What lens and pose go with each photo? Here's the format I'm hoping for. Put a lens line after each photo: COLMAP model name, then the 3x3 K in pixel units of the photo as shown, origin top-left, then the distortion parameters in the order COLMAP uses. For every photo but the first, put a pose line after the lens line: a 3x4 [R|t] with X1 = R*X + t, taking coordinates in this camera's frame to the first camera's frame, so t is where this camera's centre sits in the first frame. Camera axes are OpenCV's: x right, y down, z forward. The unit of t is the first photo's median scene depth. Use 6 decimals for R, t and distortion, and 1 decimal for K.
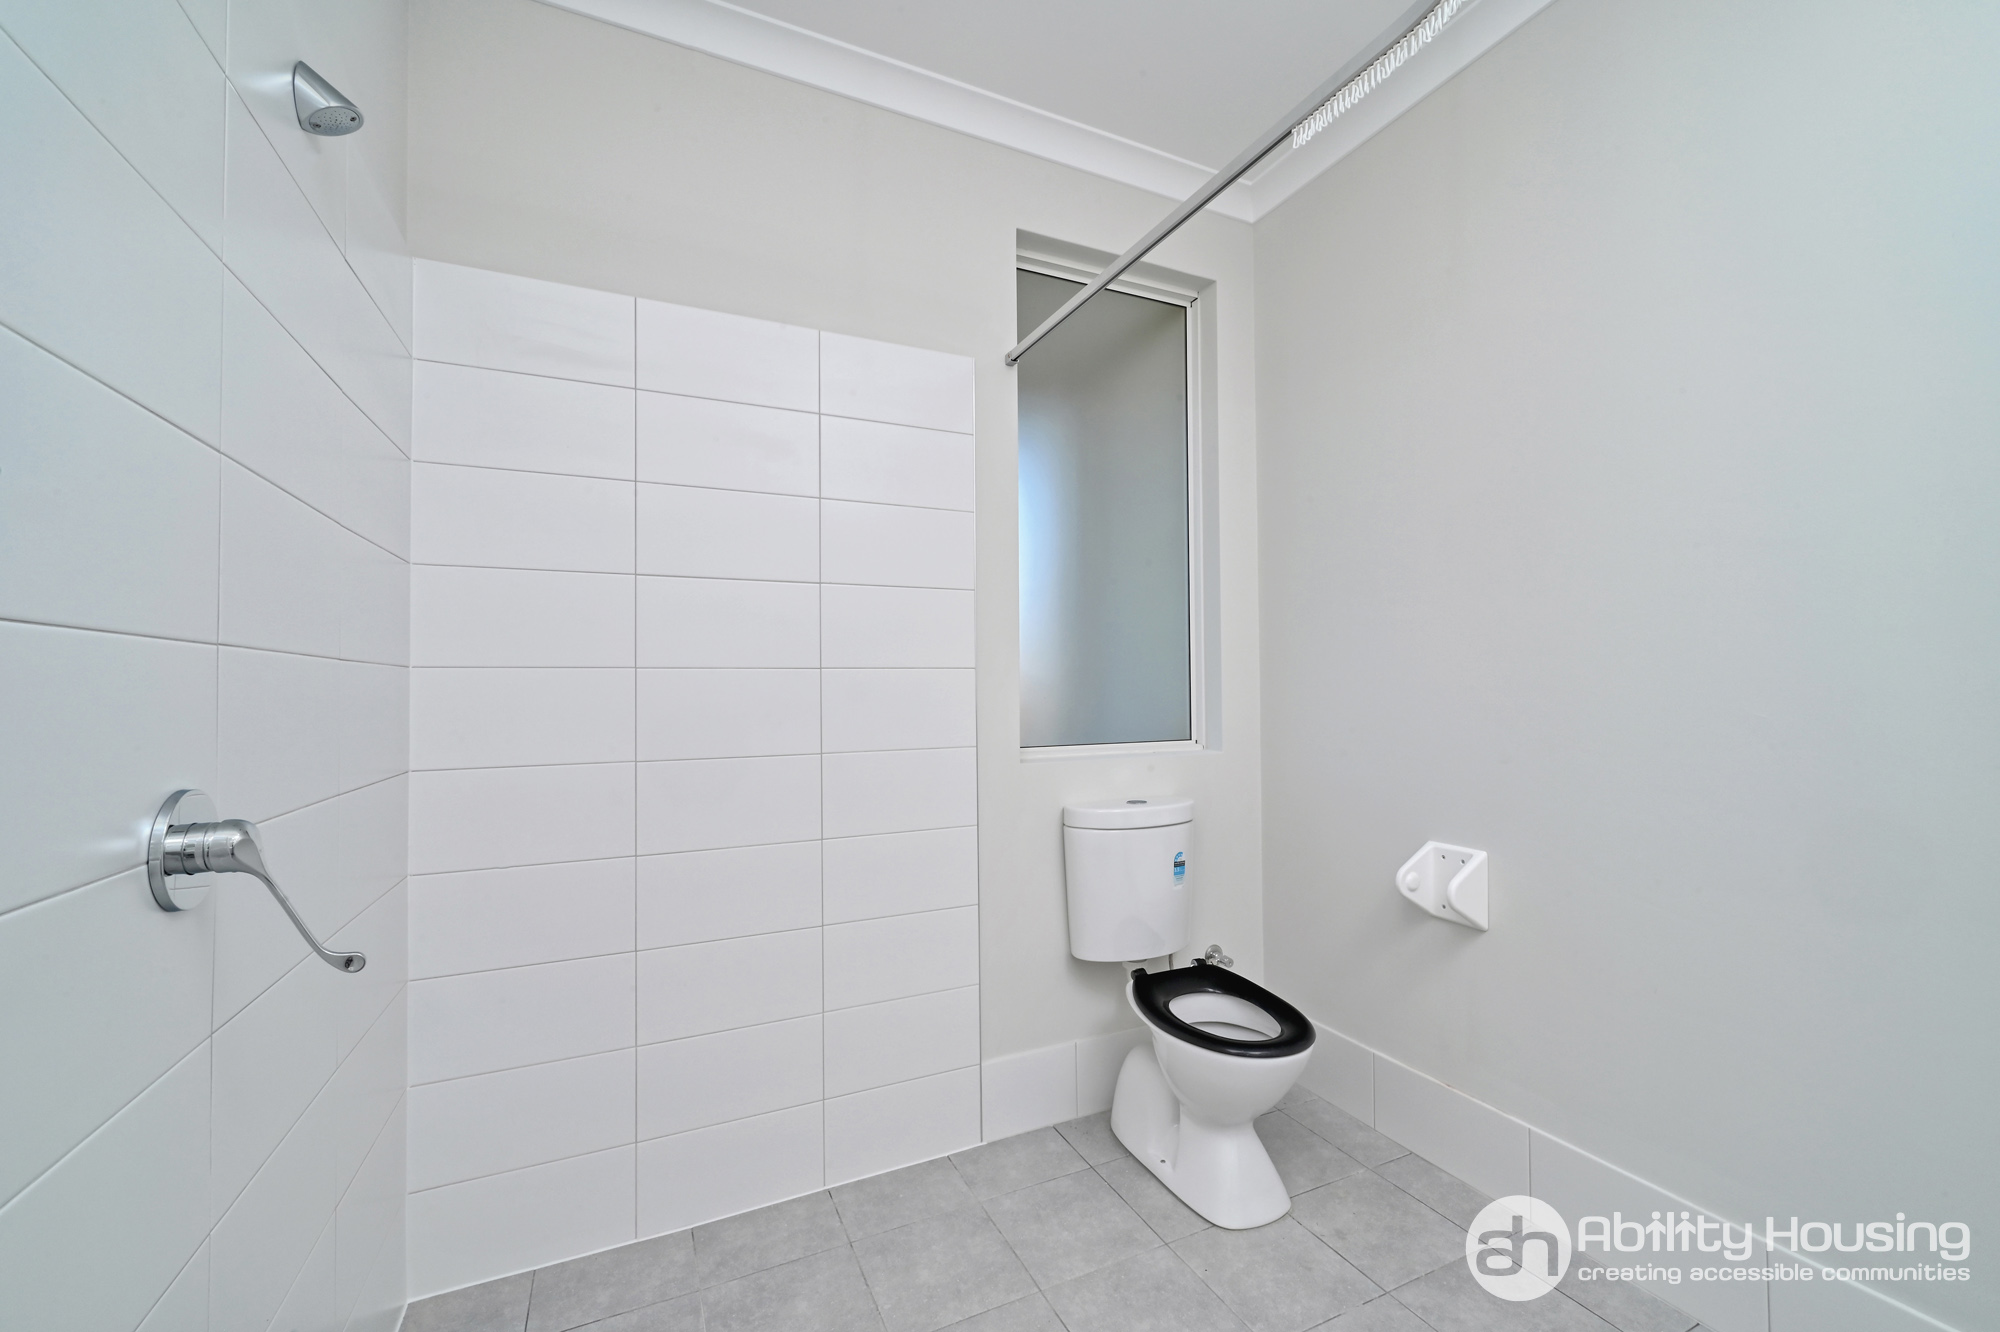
lens RADIAL K [[795.2, 0, 925.5], [0, 795.2, 670.5], [0, 0, 1]] dist [0.001115, 0.000090]
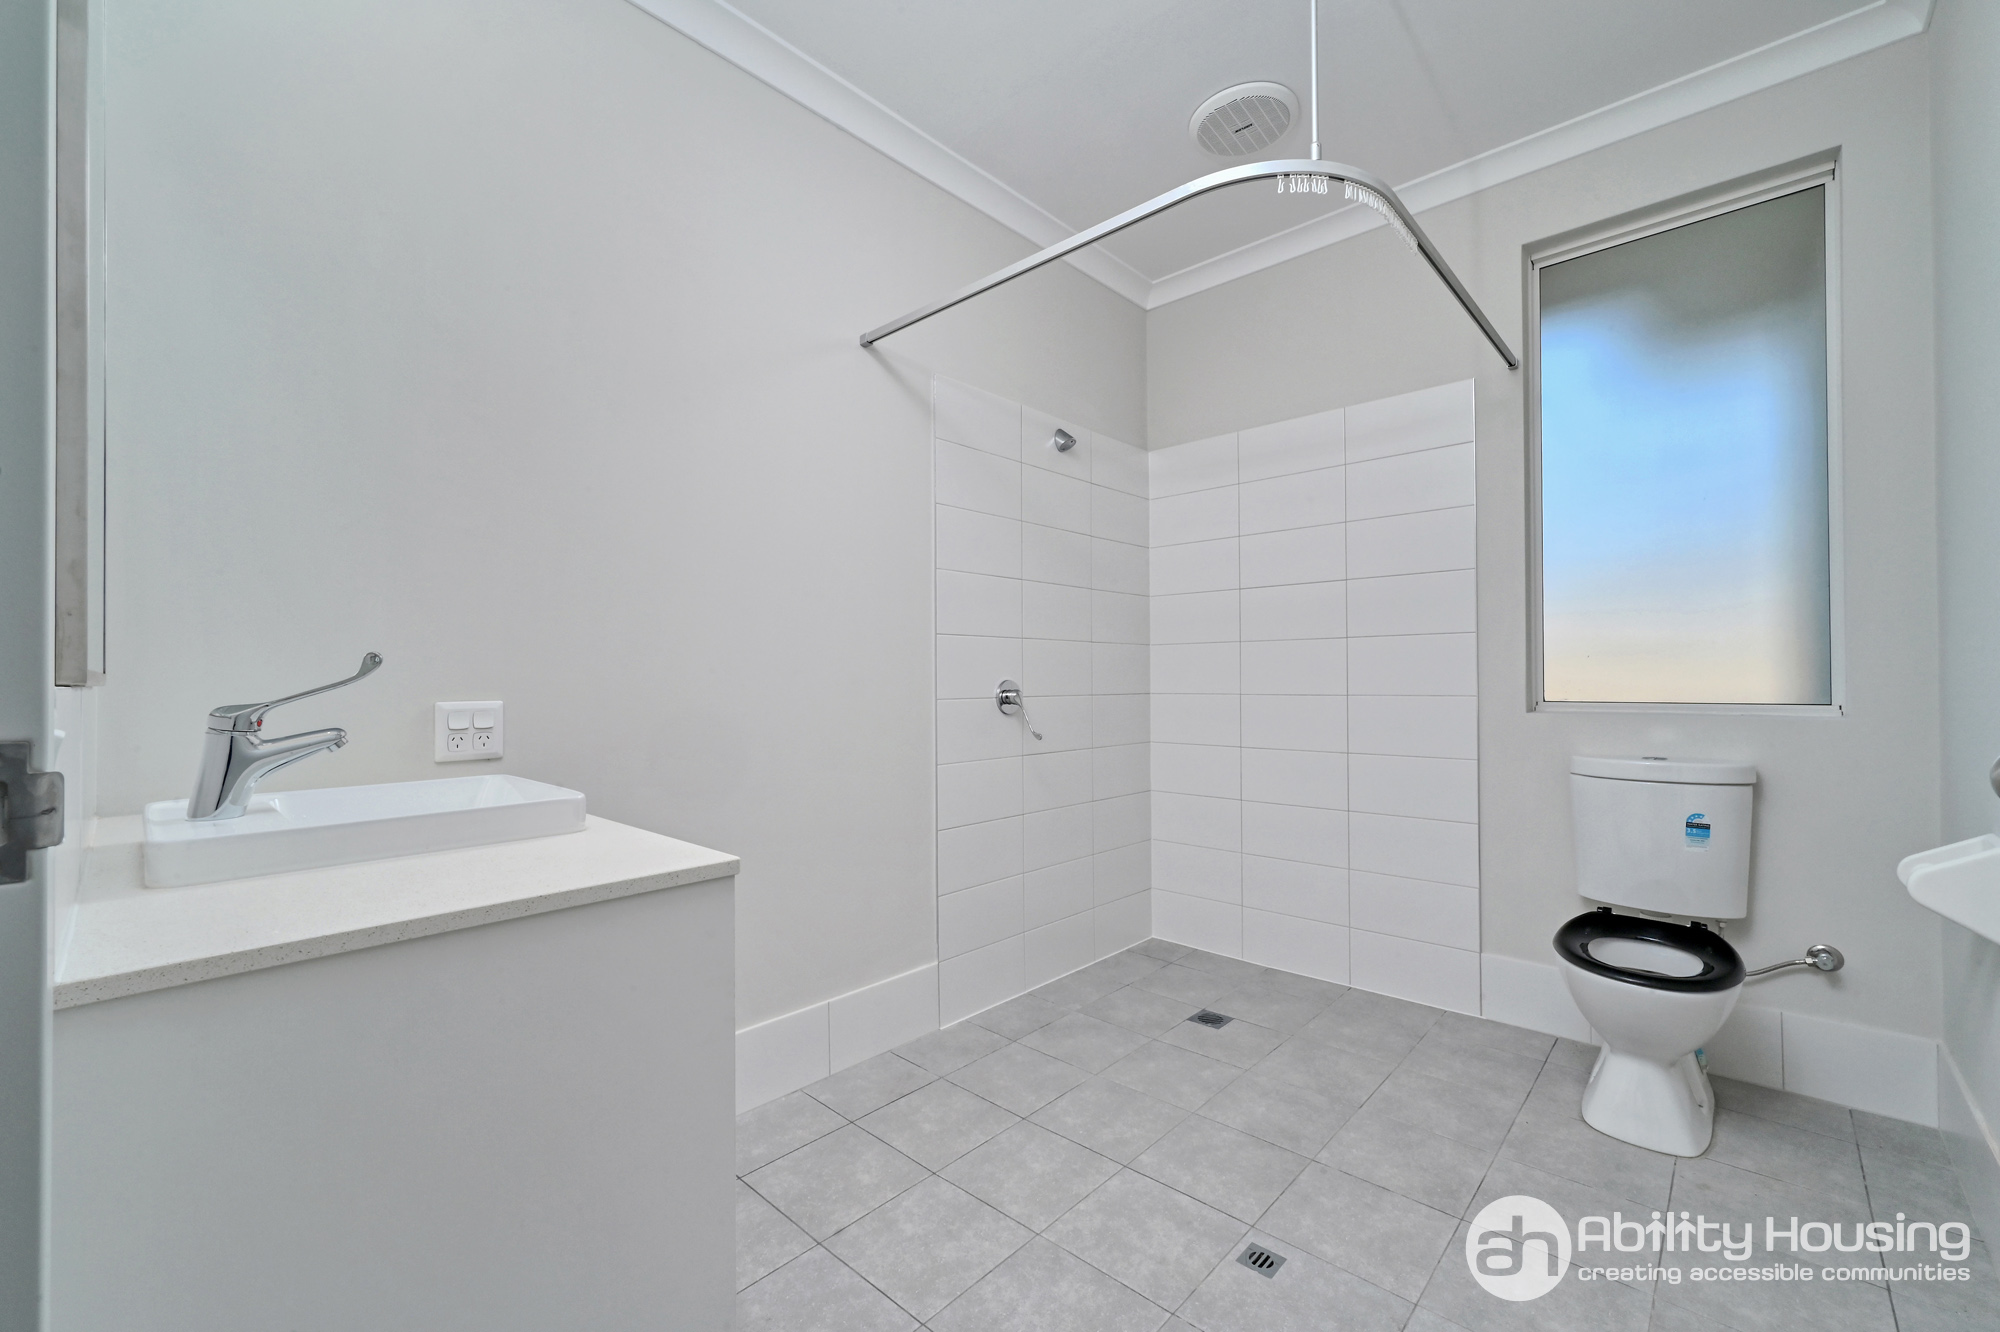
lens RADIAL K [[795.2, 0, 1001.4], [0, 795.2, 664.4], [0, 0, 1]] dist [0.001115, 0.000090]
pose [[0.382492, -0.008125, -0.923923, 1.027709], [0.023645, 0.999720, 0.000998, 0.032089], [0.923656, -0.022228, 0.382577, -0.163565]]
